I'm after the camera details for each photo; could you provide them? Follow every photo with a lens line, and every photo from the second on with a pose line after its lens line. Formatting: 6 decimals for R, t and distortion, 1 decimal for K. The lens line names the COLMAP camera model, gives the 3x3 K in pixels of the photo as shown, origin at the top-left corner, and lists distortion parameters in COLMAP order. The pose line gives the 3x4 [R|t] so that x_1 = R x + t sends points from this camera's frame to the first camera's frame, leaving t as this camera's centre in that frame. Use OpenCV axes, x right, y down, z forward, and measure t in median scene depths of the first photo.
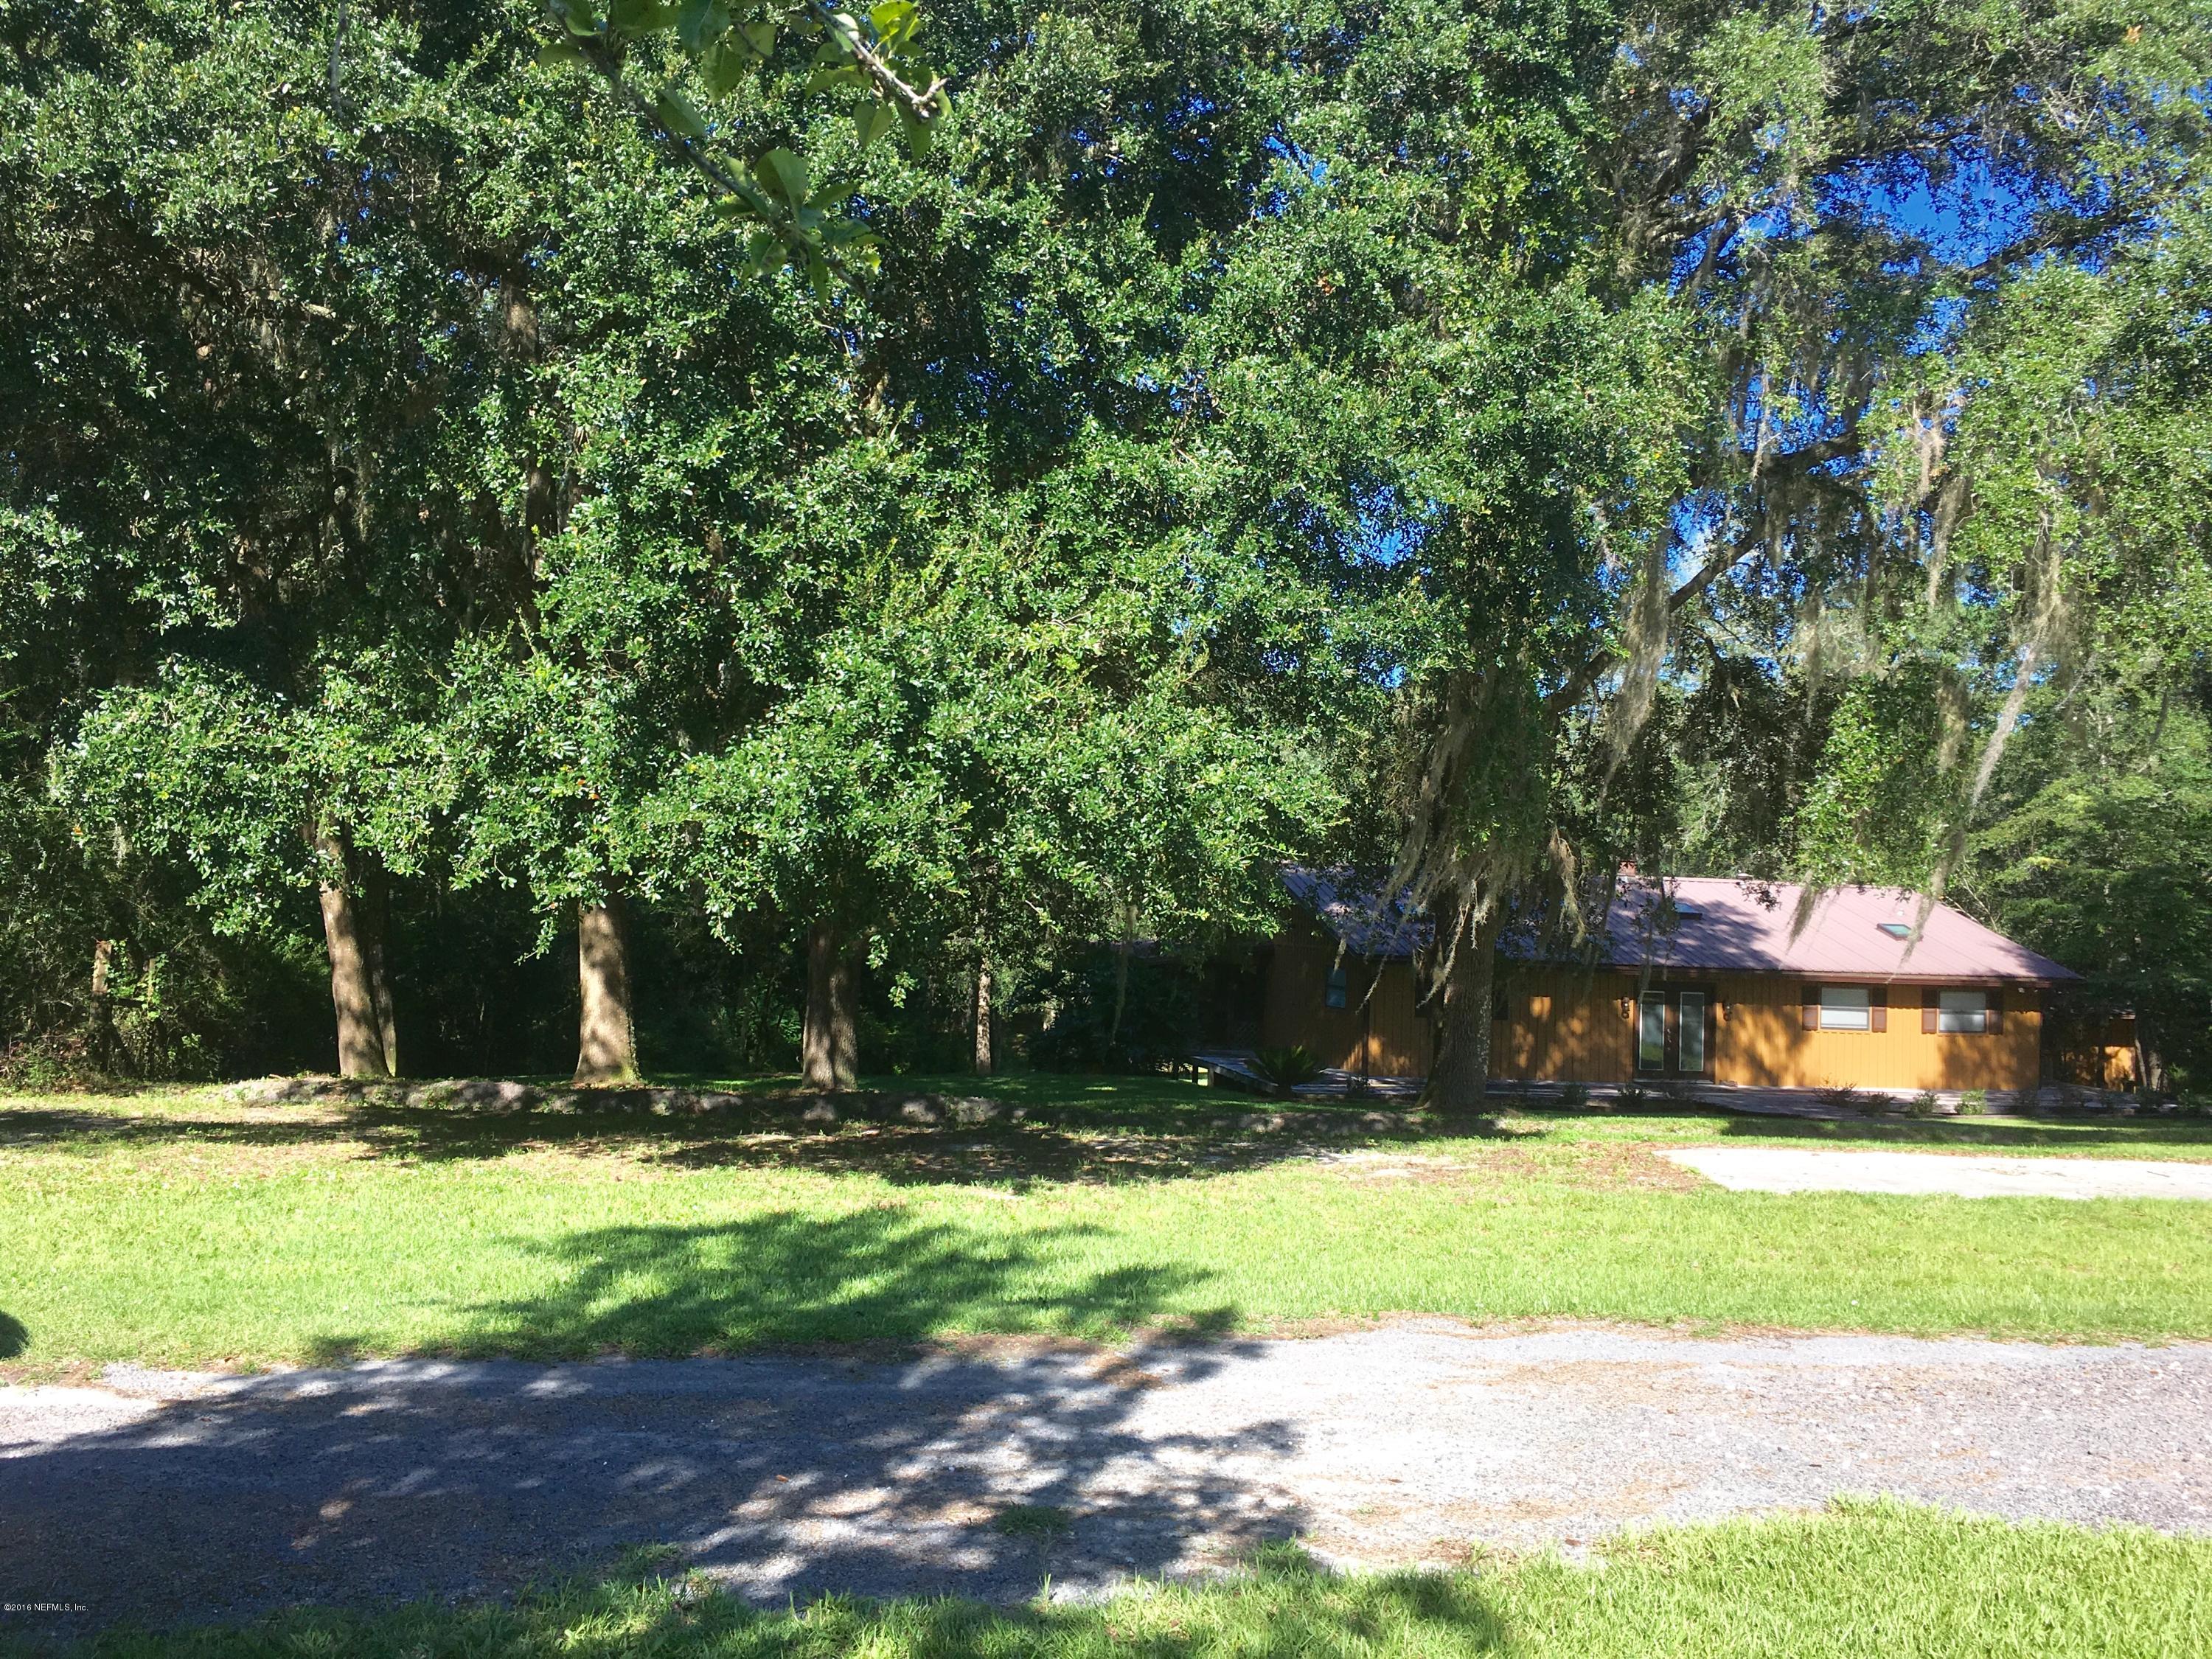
lens RADIAL K [[1697.1, 0, 1106.0], [0, 1697.1, 829.5], [0, 0, 1]] dist [-0.000834, 0.003565]
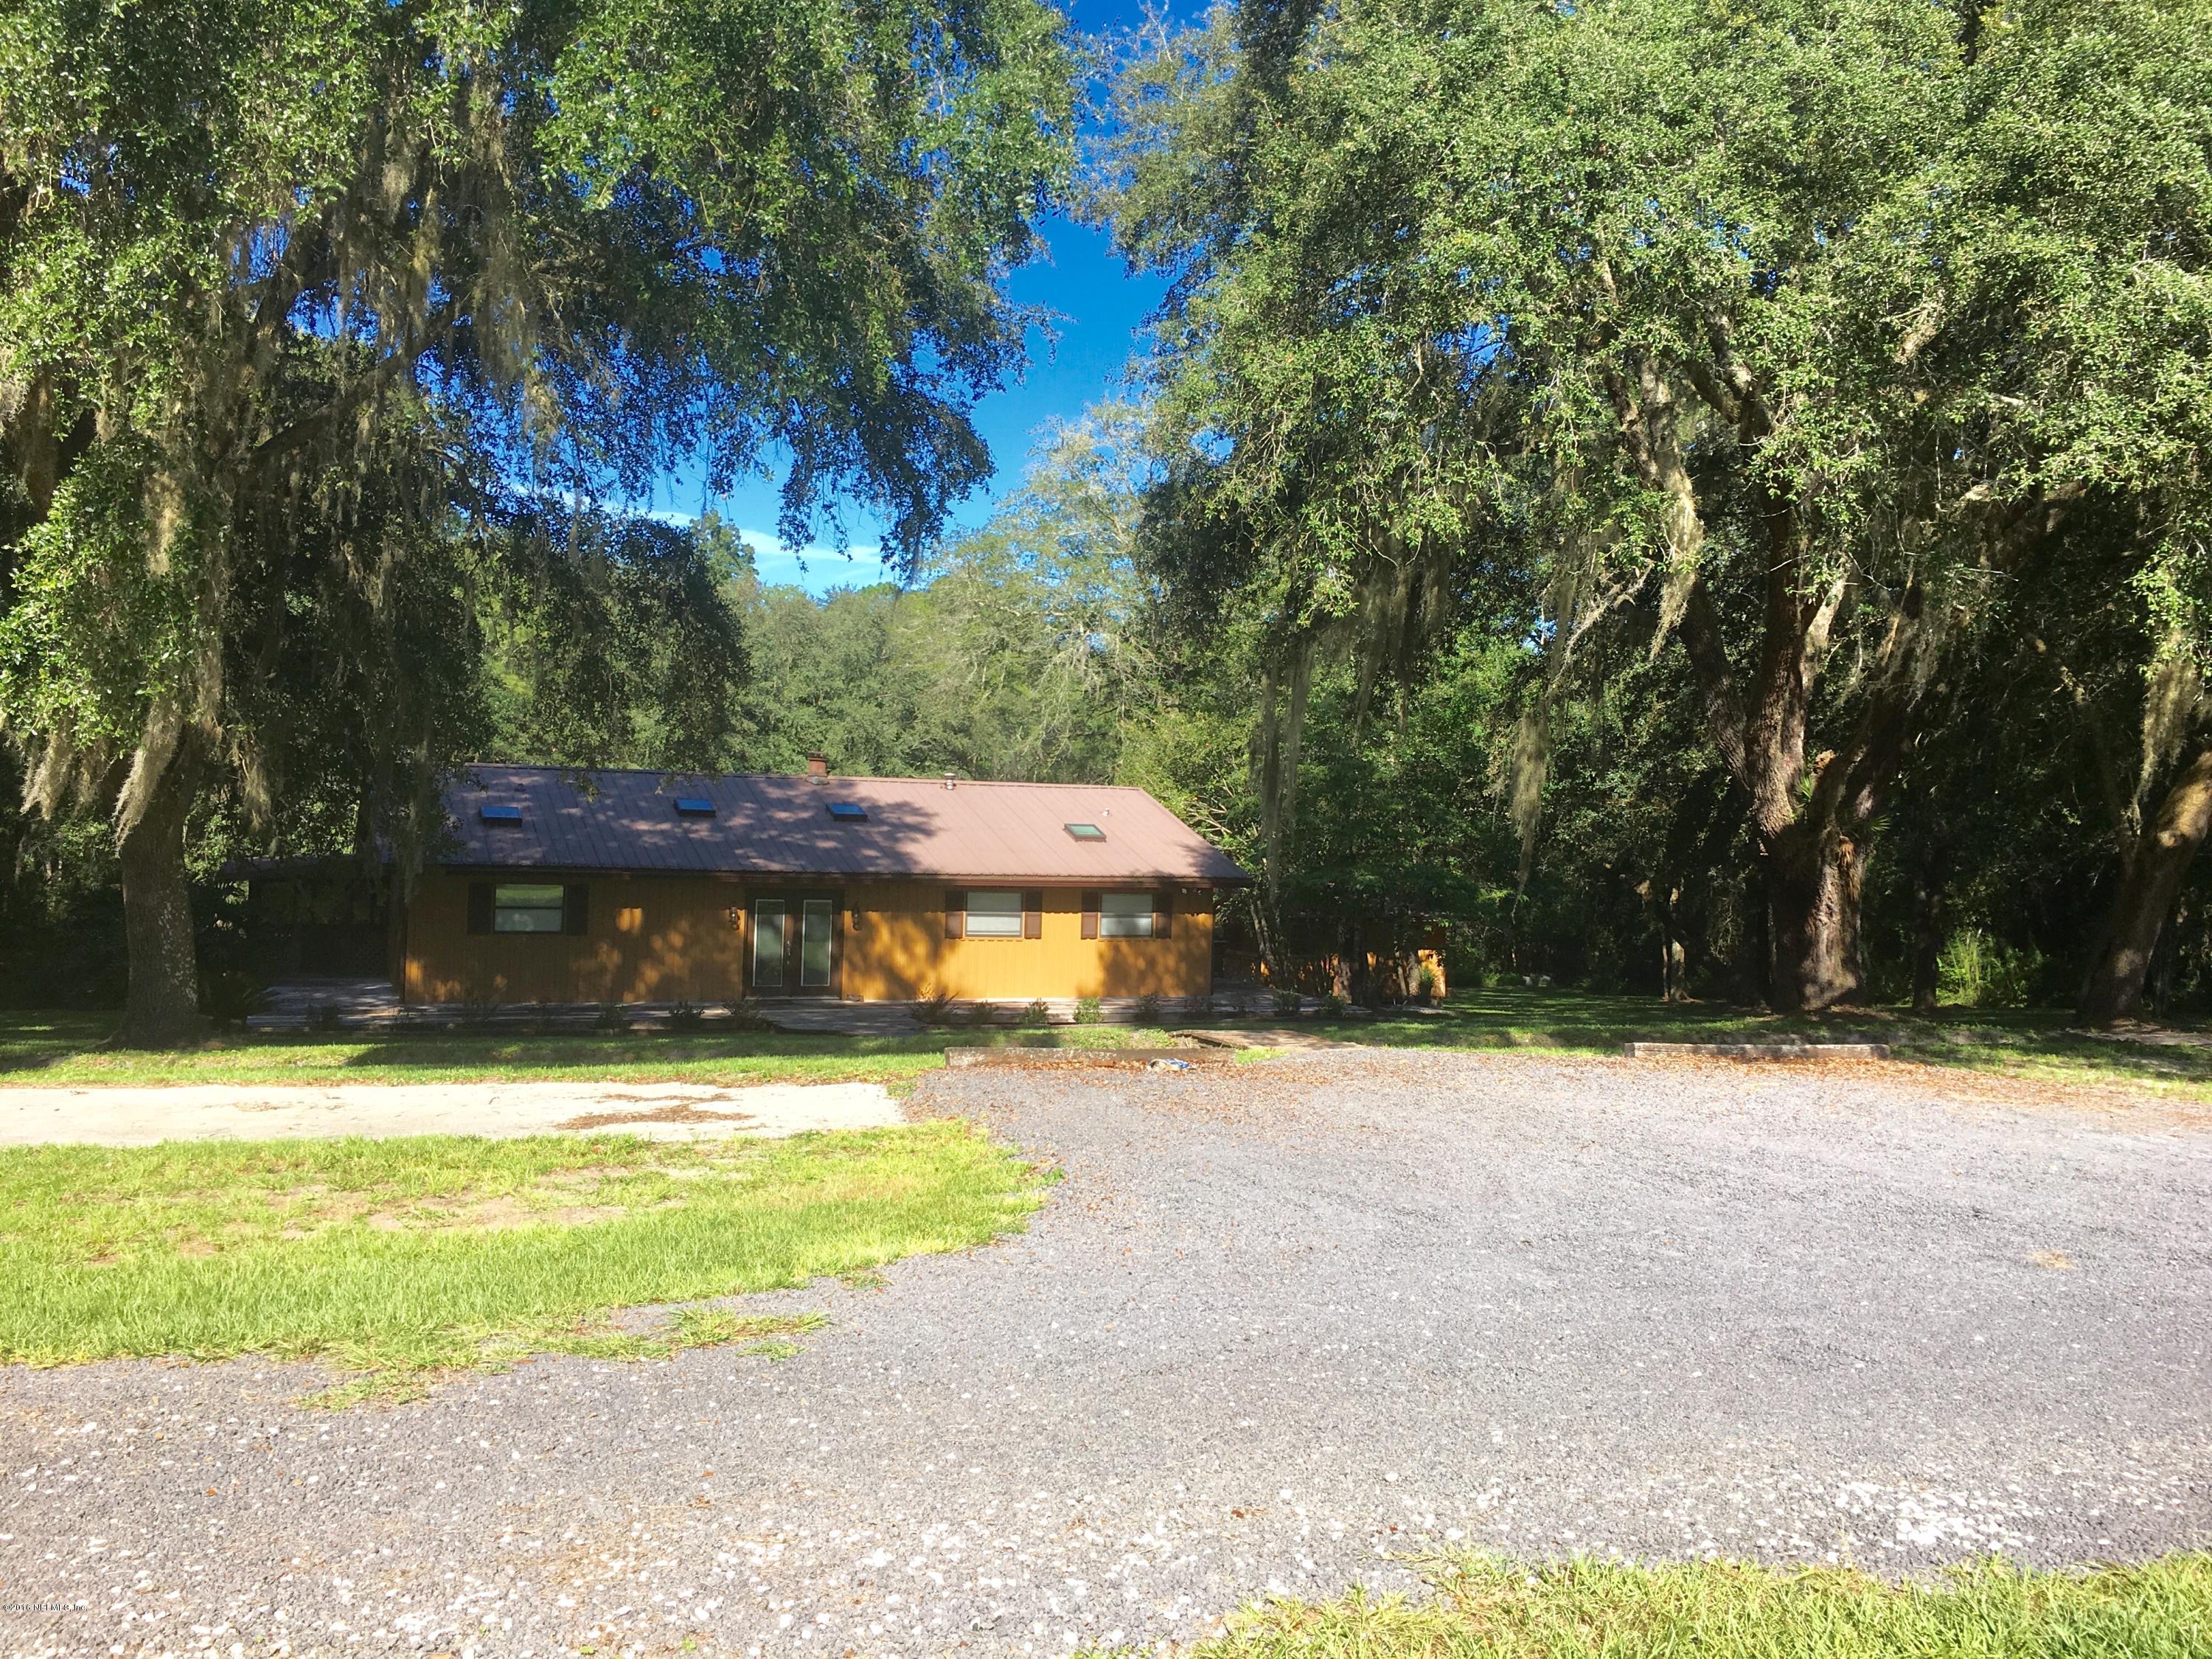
lens RADIAL K [[1715.9, 0, 1106.0], [0, 1715.9, 829.5], [0, 0, 1]] dist [0.020349, -0.009009]
pose [[0.975008, -0.010417, 0.221926, 0.295323], [0.000901, 0.999077, 0.042939, 0.019997], [-0.222168, -0.041666, 0.974118, 0.080488]]
